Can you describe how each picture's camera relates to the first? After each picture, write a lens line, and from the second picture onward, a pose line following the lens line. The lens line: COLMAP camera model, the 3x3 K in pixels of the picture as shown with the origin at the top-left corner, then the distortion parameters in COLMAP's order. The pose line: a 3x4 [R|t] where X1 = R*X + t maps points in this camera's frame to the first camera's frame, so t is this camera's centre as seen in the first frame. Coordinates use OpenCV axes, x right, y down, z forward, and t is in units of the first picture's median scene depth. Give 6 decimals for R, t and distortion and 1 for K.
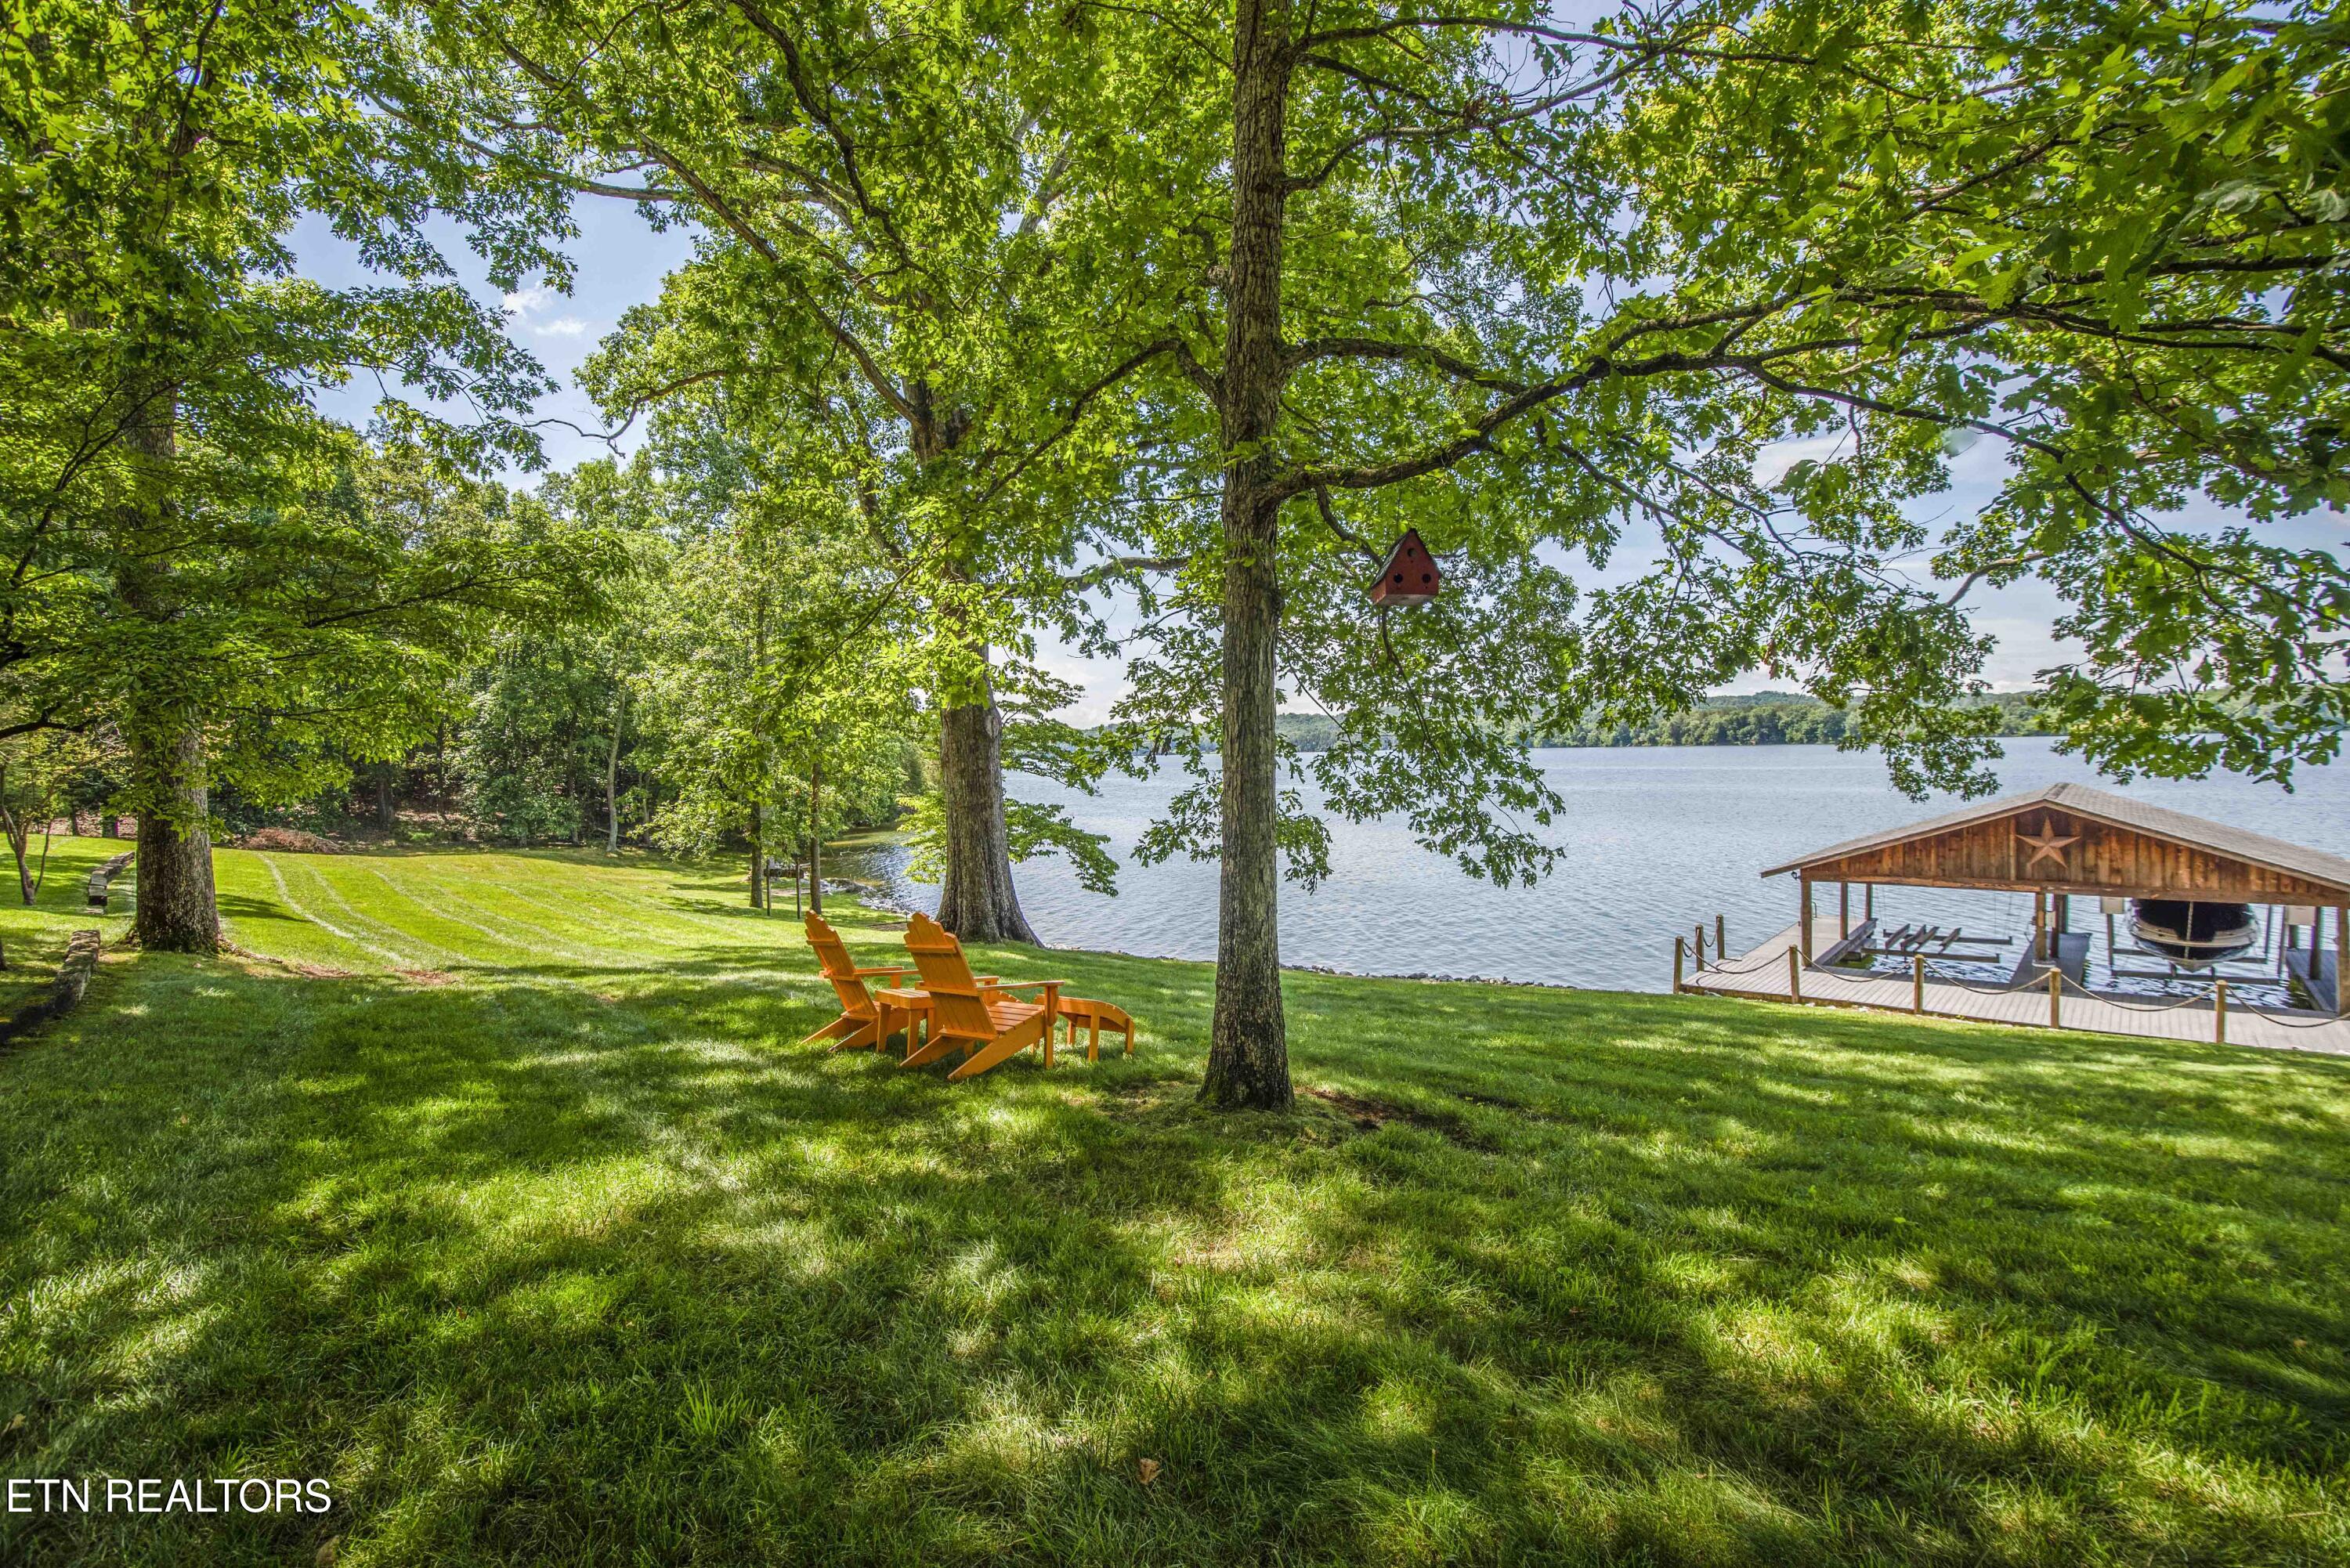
lens RADIAL K [[1082.4, 0, 1175.0], [0, 1082.4, 784.0], [0, 0, 1]] dist [-0.001342, -0.029038]
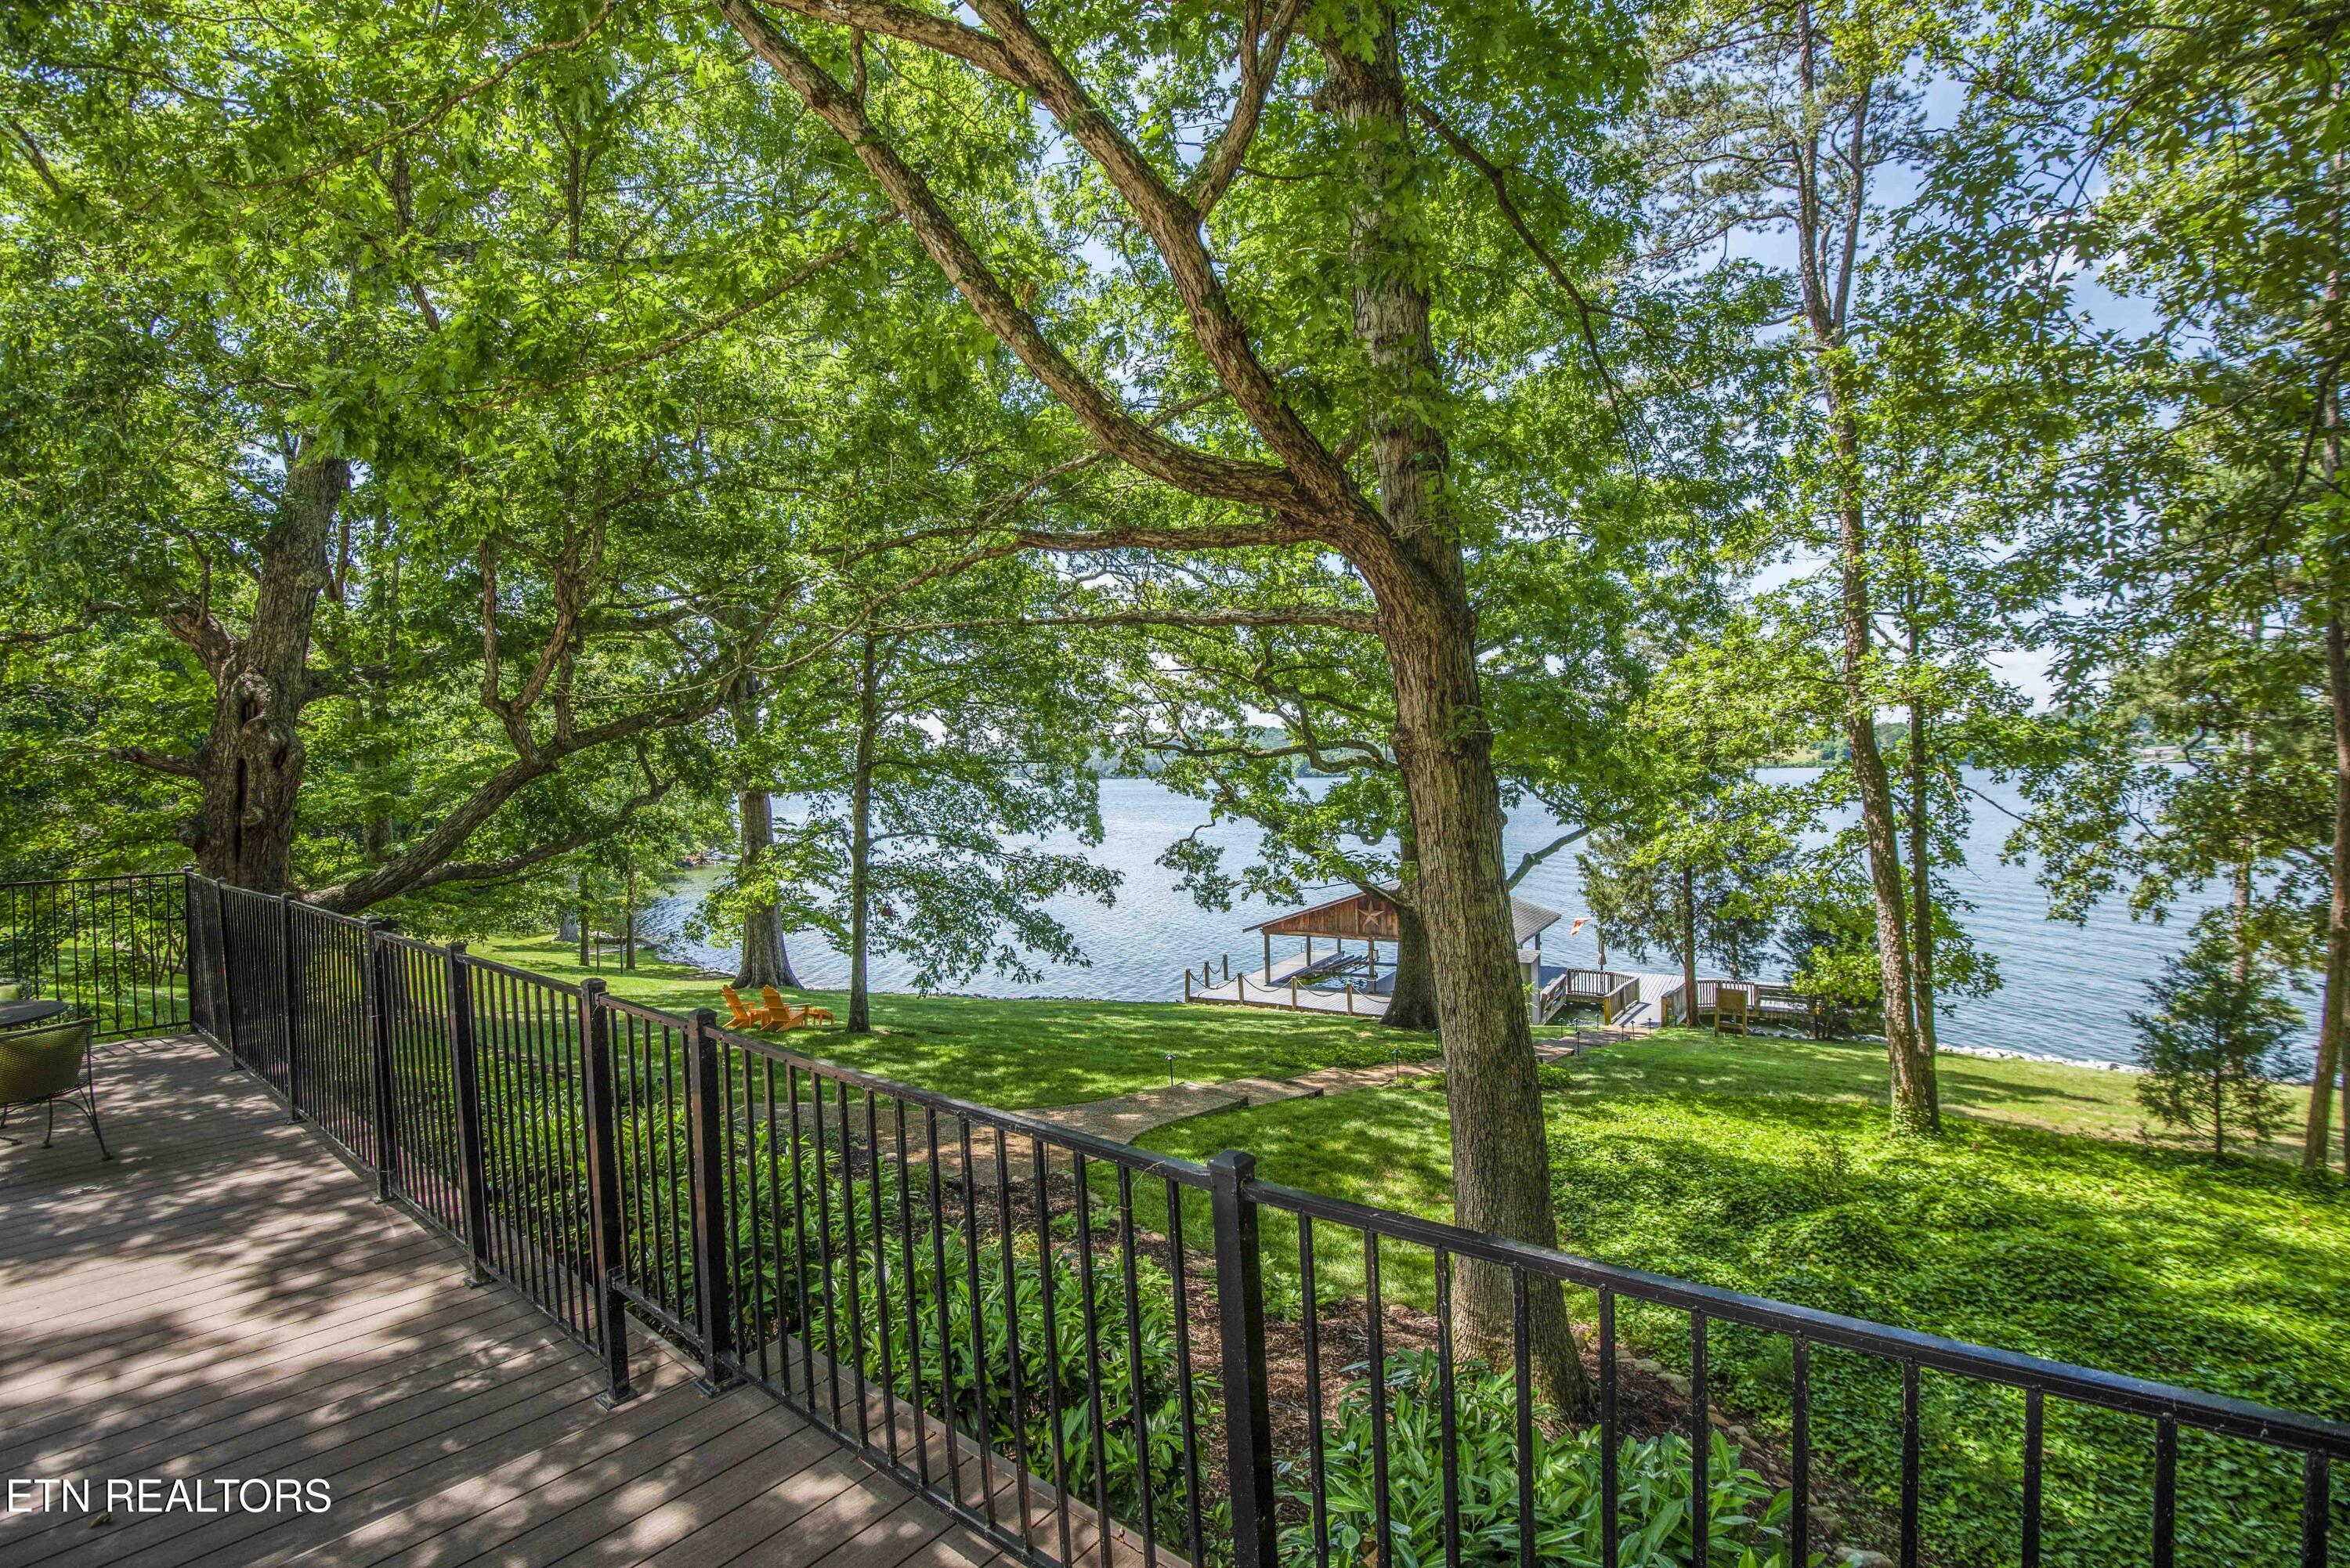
lens RADIAL K [[1082.4, 0, 1175.0], [0, 1082.4, 784.0], [0, 0, 1]] dist [-0.001342, -0.029038]
pose [[0.978775, 0.001812, 0.204929, 0.096308], [0.003279, 0.999694, -0.024504, -0.125145], [-0.204911, 0.024656, 0.978470, -0.775013]]
